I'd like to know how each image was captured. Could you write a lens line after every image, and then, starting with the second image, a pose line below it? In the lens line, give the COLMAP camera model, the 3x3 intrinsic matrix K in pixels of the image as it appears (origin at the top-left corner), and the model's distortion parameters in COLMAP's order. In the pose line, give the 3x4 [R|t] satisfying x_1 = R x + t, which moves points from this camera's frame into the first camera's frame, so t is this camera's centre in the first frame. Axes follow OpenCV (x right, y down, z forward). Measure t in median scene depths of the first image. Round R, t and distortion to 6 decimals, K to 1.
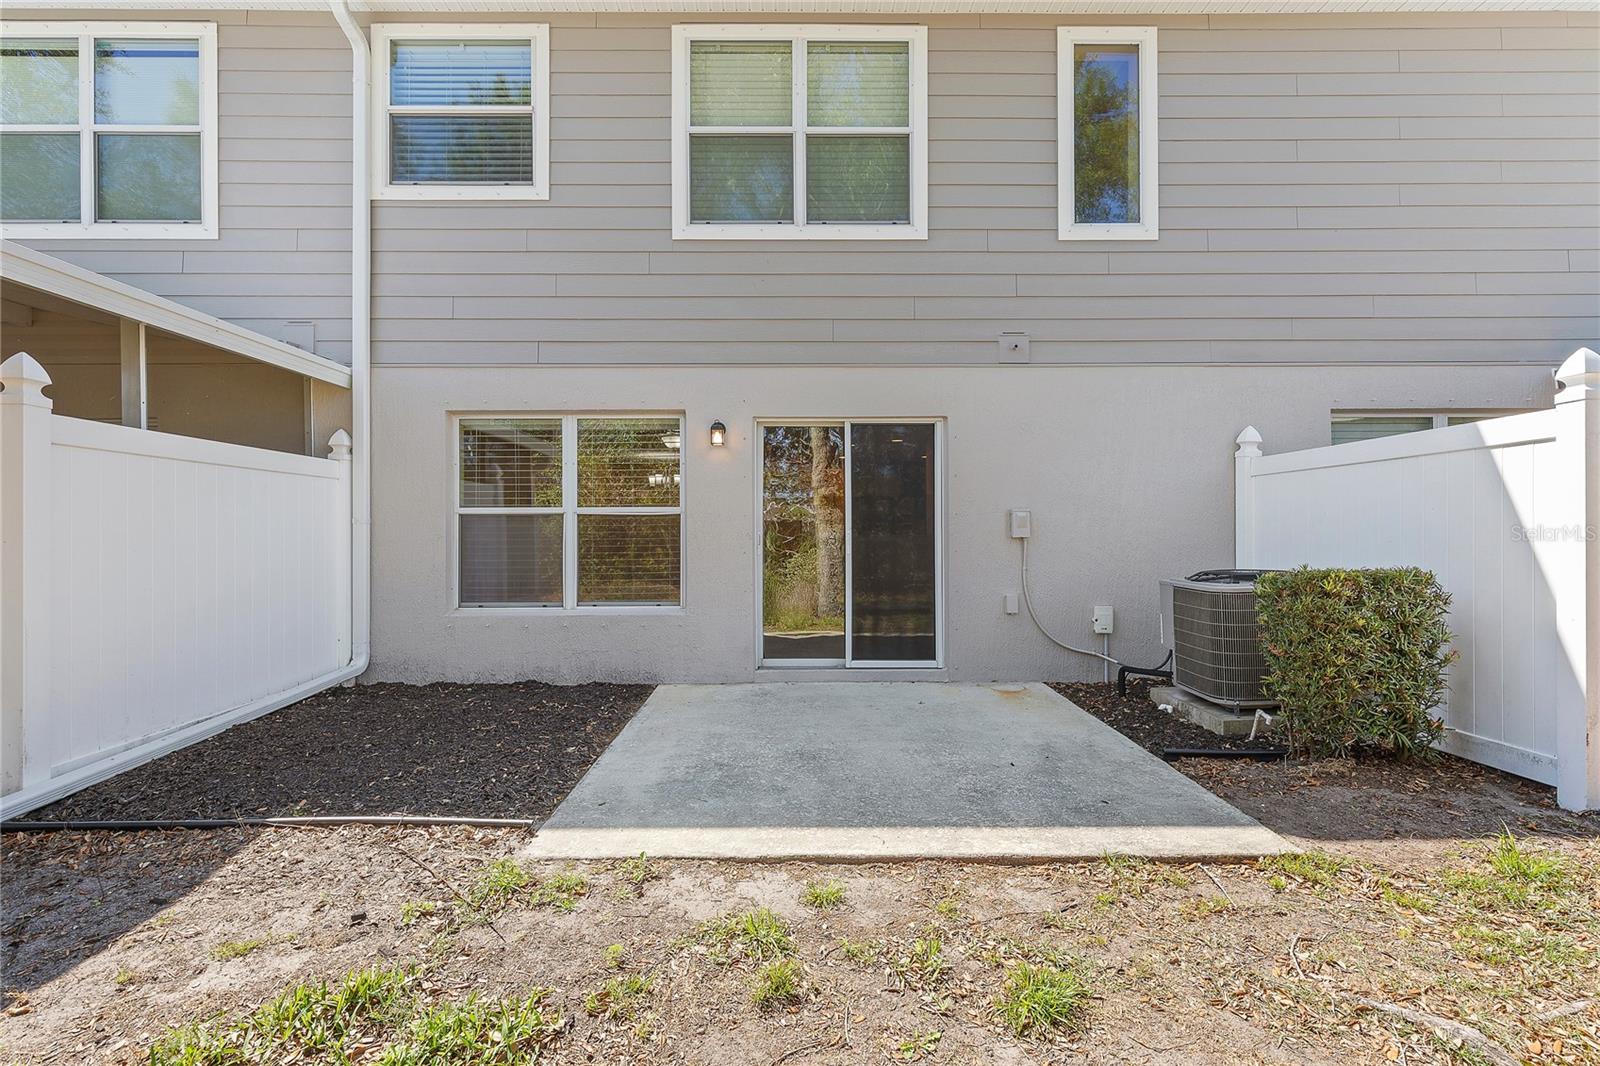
lens RADIAL K [[736.8, 0, 783.8], [0, 736.8, 530.9], [0, 0, 1]] dist [0.003071, 0.000799]
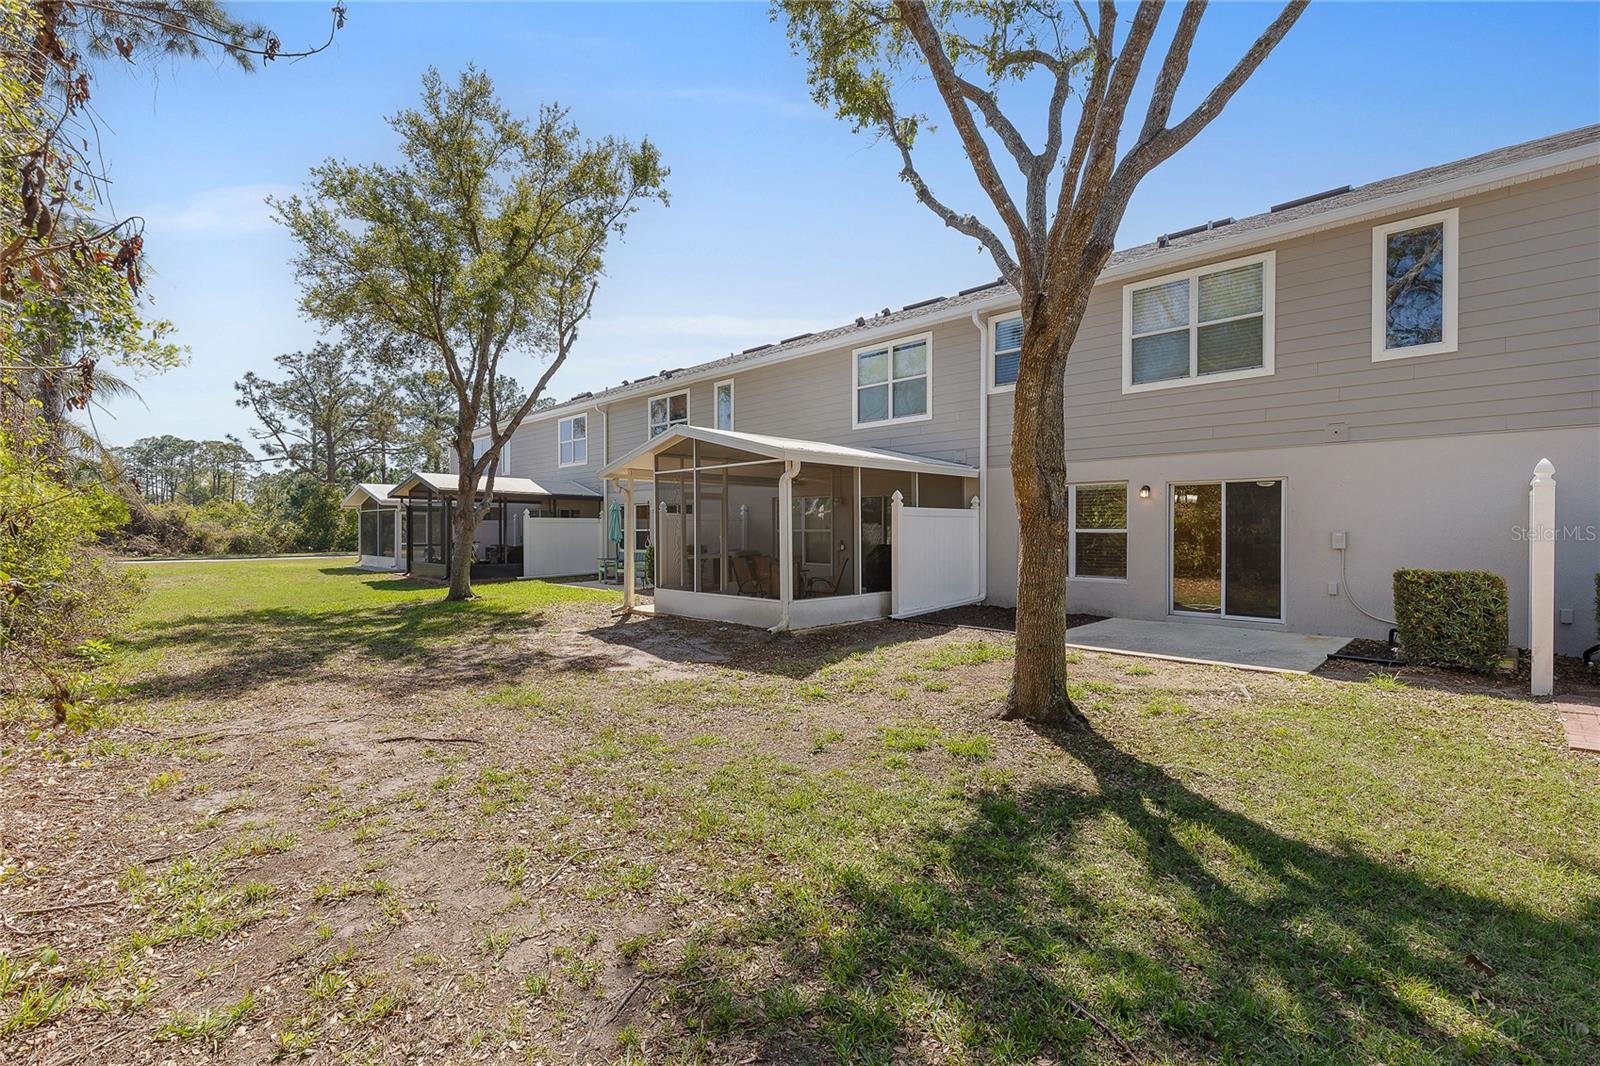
lens RADIAL K [[736.8, 0, 792.2], [0, 736.8, 531.5], [0, 0, 1]] dist [0.003071, 0.000799]
pose [[0.699714, 0.005472, -0.714402, 0.649081], [-0.000201, 0.999972, 0.007462, -0.041251], [0.714423, -0.005077, 0.699695, -1.028721]]
